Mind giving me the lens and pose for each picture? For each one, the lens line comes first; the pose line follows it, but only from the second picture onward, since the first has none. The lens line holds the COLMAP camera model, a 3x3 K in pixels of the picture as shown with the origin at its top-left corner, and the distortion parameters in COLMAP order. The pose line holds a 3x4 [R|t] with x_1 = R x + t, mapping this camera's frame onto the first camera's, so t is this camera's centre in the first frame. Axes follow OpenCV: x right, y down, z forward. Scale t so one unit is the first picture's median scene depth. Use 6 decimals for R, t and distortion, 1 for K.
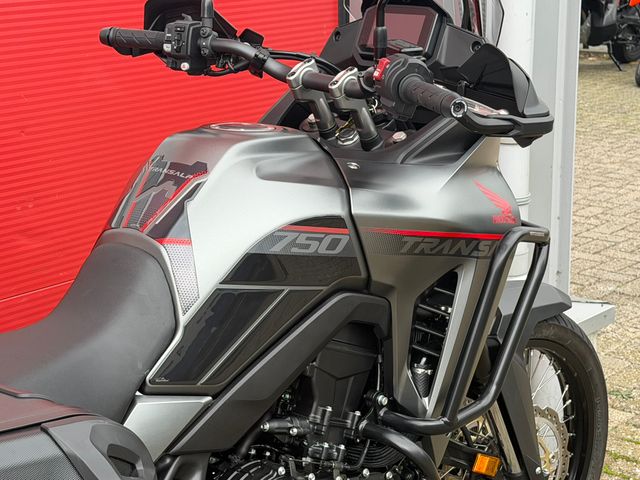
lens RADIAL K [[1357.5, 0, 321.7], [0, 1357.5, 241.2], [0, 0, 1]] dist [0.124148, 0.221071]
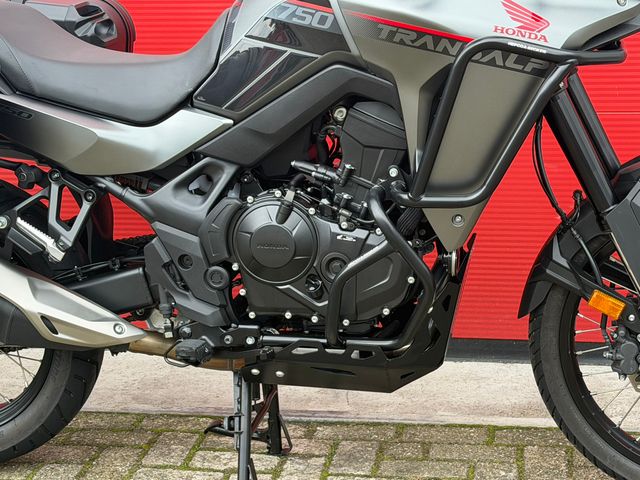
lens RADIAL K [[1337.4, 0, 320.4], [0, 1337.4, 240.1], [0, 0, 1]] dist [0.129295, 0.271595]
pose [[0.516602, 0.200546, -0.832408, 1.046161], [-0.203910, 0.973028, 0.107876, 0.064455], [0.831591, 0.114007, 0.543562, 0.339998]]
